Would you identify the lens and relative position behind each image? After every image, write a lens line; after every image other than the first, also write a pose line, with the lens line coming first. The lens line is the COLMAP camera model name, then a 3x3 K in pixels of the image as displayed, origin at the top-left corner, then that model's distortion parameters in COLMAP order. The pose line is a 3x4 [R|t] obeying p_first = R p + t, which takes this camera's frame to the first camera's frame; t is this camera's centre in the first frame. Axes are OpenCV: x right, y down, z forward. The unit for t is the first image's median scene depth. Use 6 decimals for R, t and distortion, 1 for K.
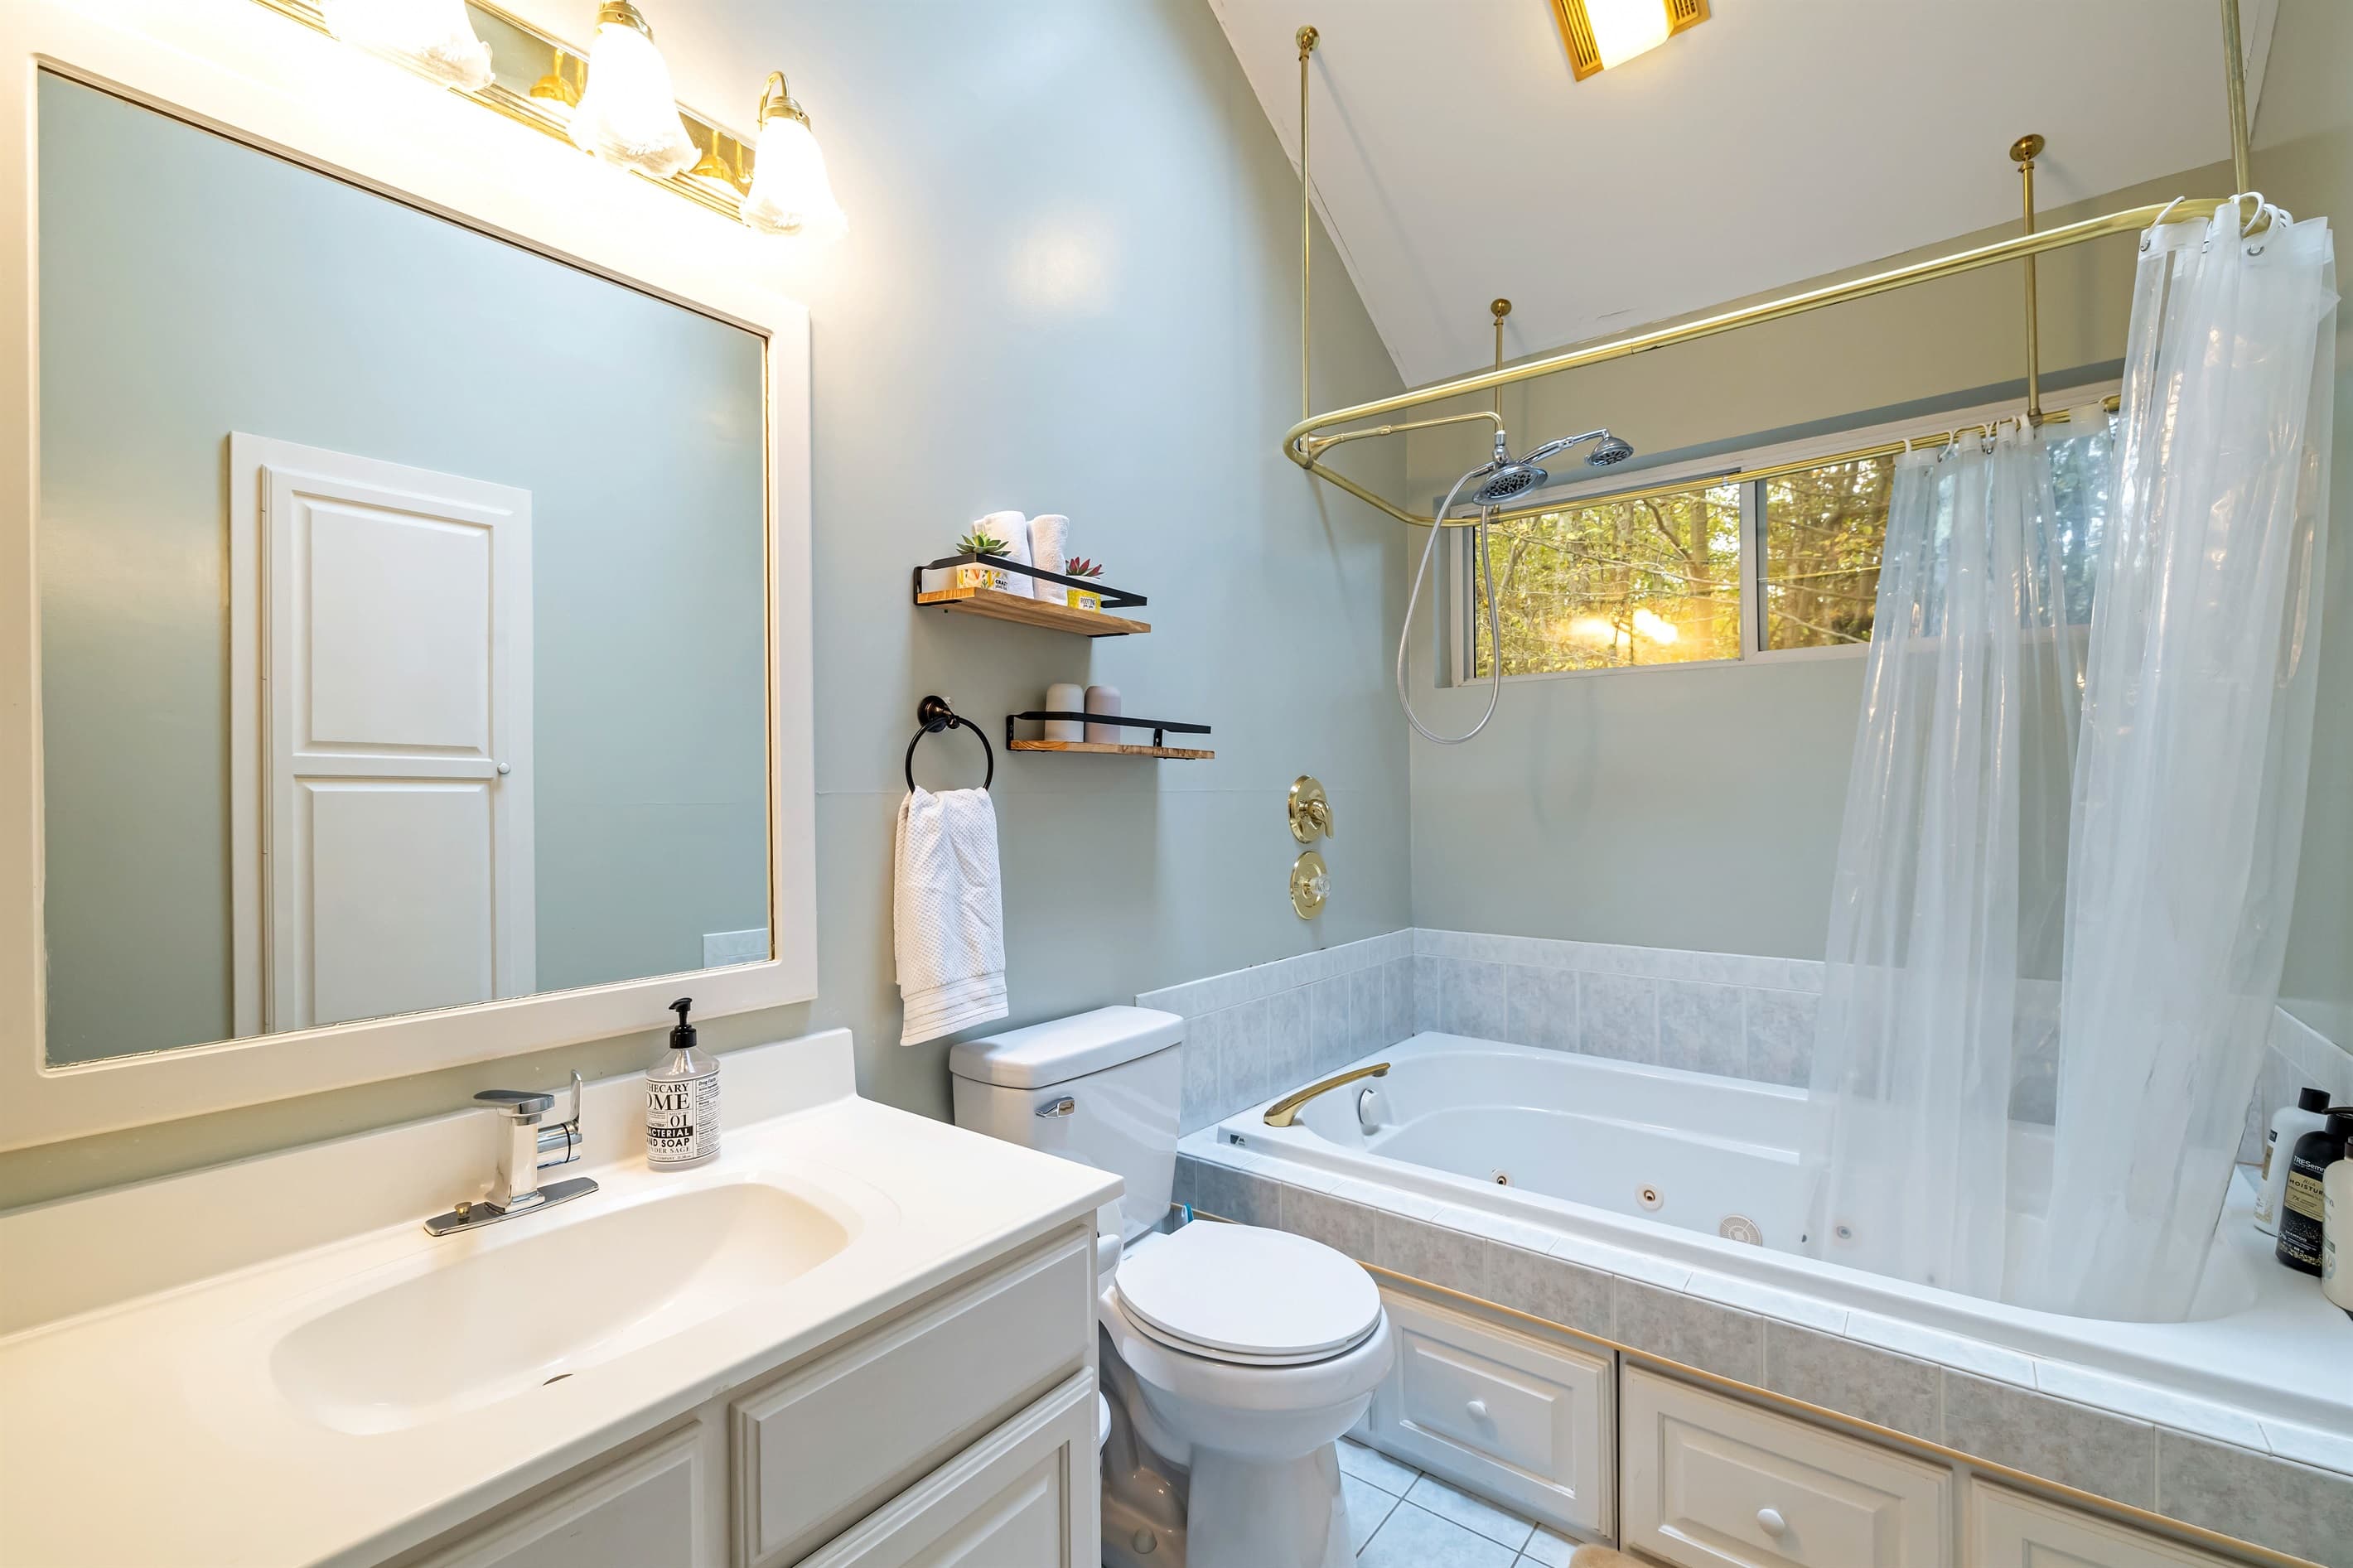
lens RADIAL K [[1009.5, 0, 1186.2], [0, 1009.5, 792.4], [0, 0, 1]] dist [-0.000638, 0.001101]
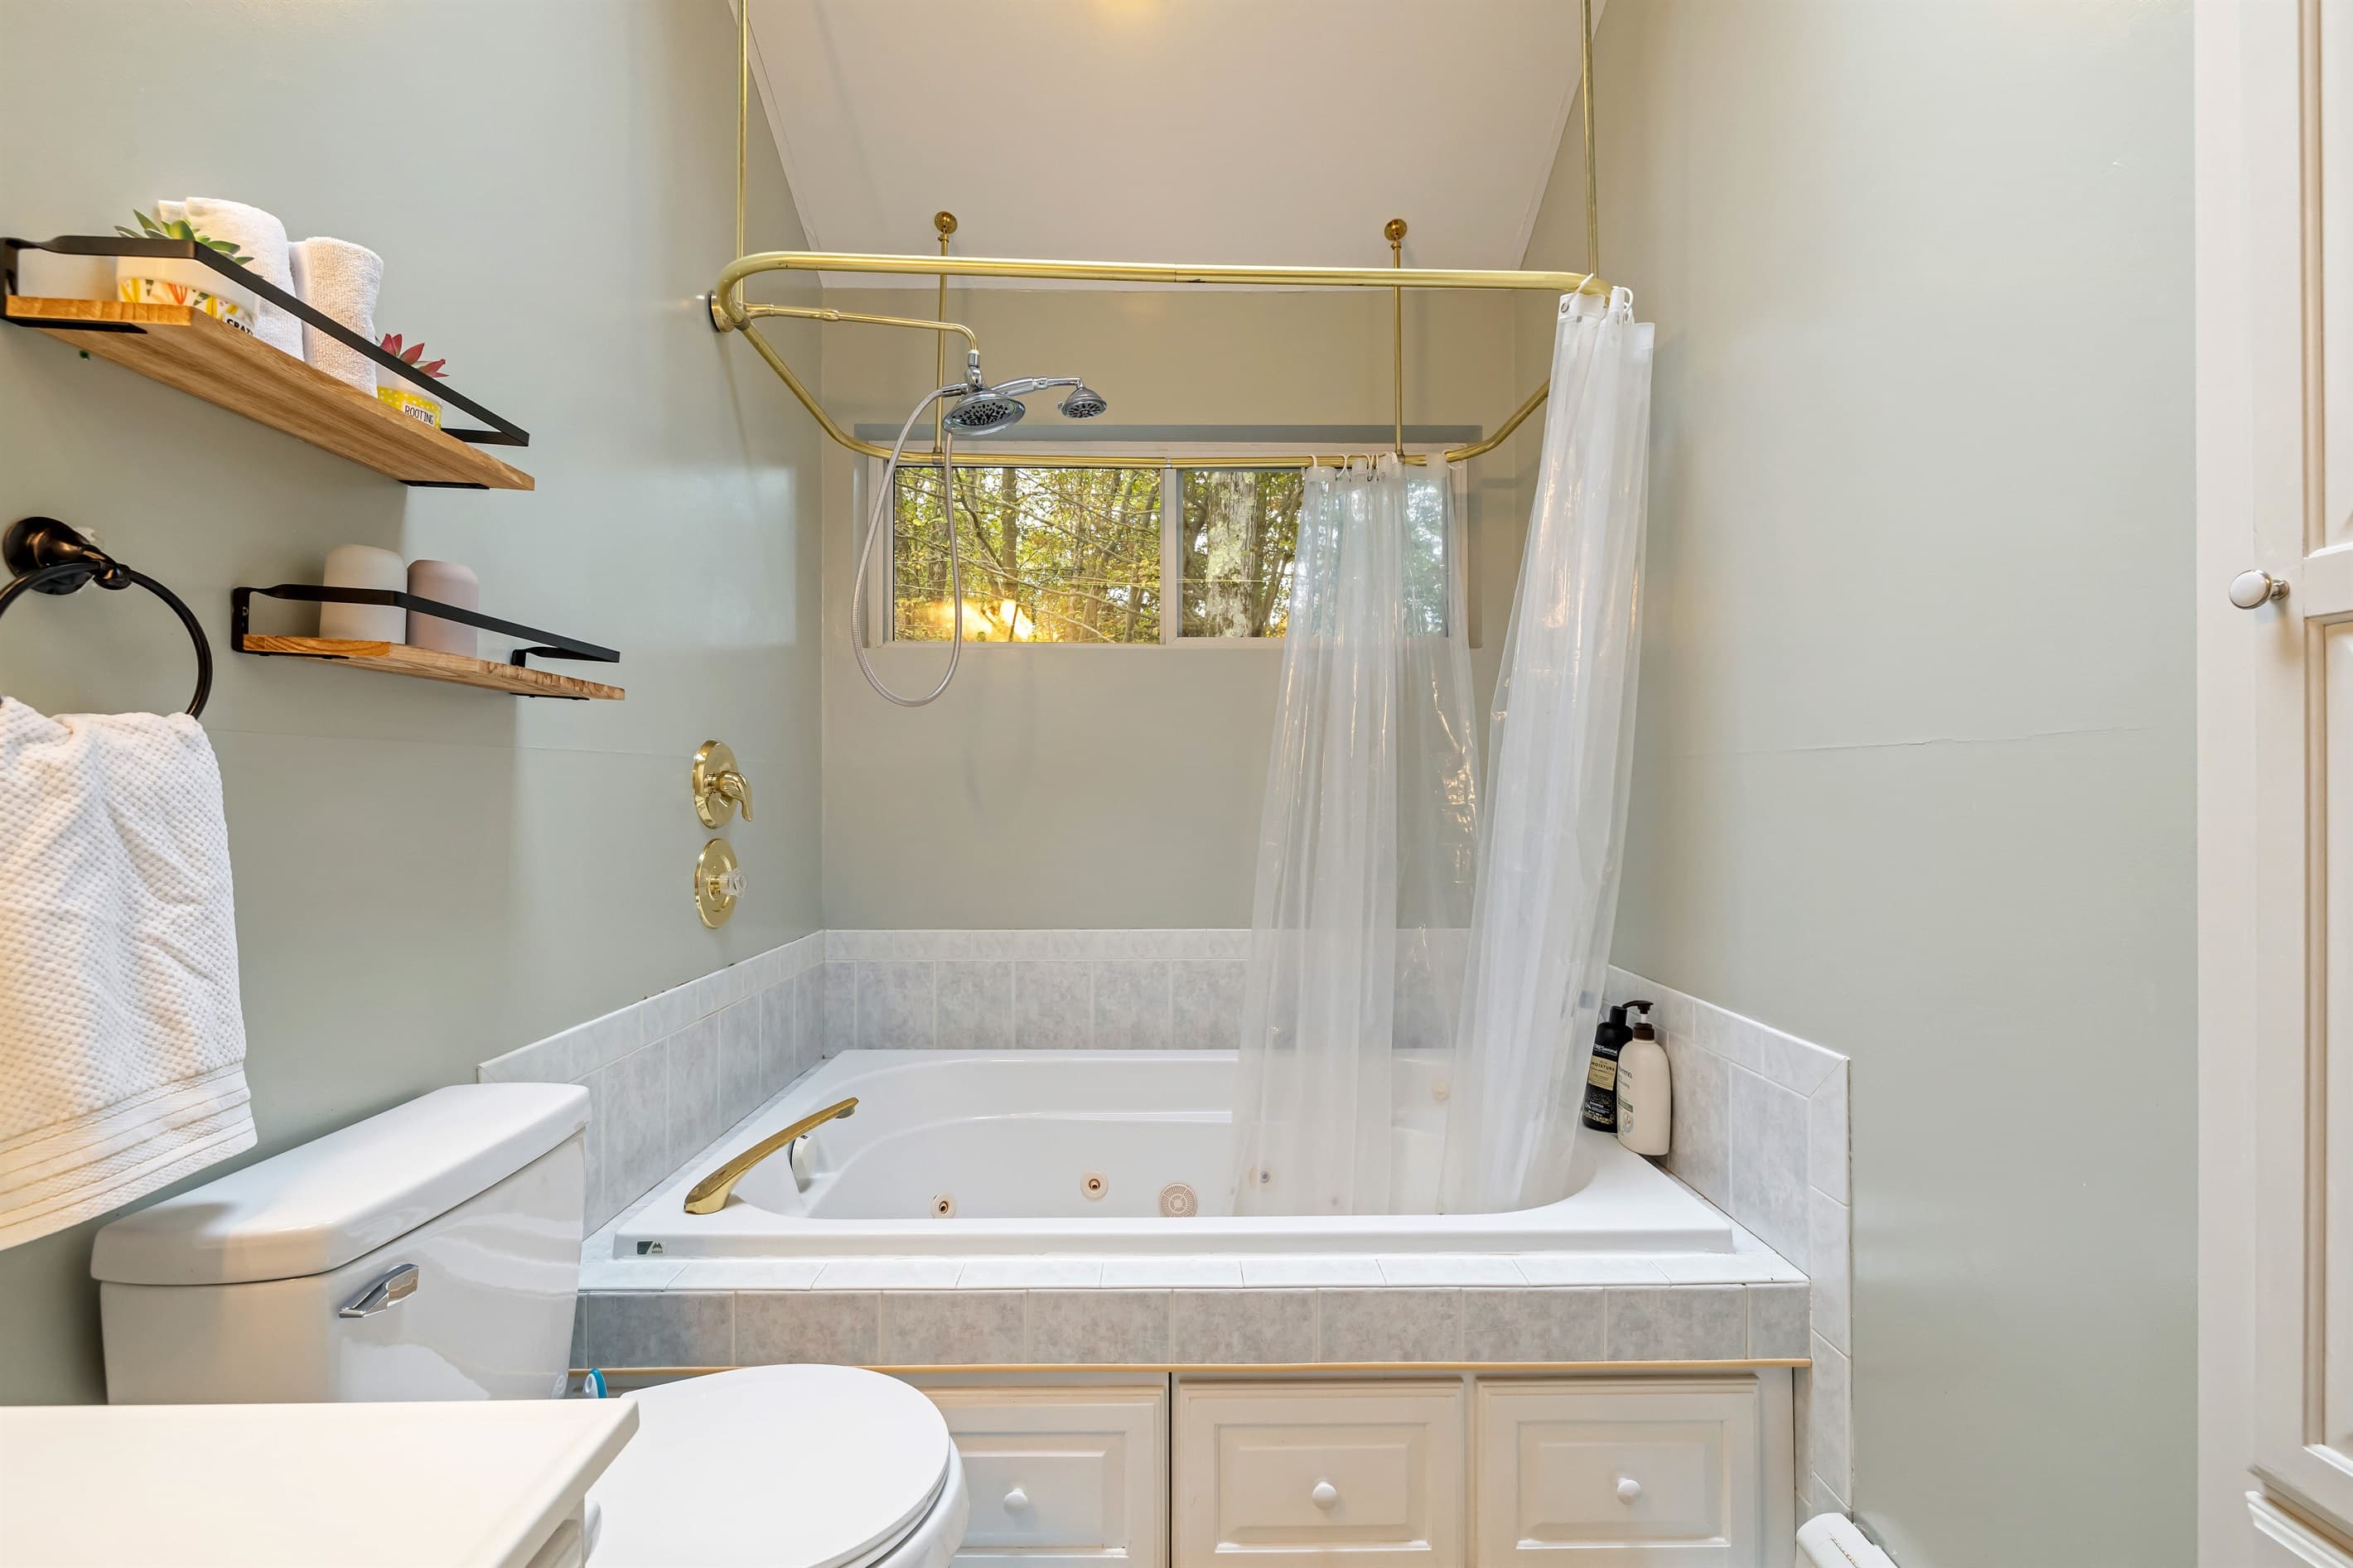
lens RADIAL K [[1009.5, 0, 1174.5], [0, 1009.5, 792.5], [0, 0, 1]] dist [-0.000638, 0.001101]
pose [[0.778628, 0.005993, 0.627457, -0.125331], [-0.005469, 0.999981, -0.002764, 0.032972], [-0.627462, -0.001279, 0.778646, 0.263774]]
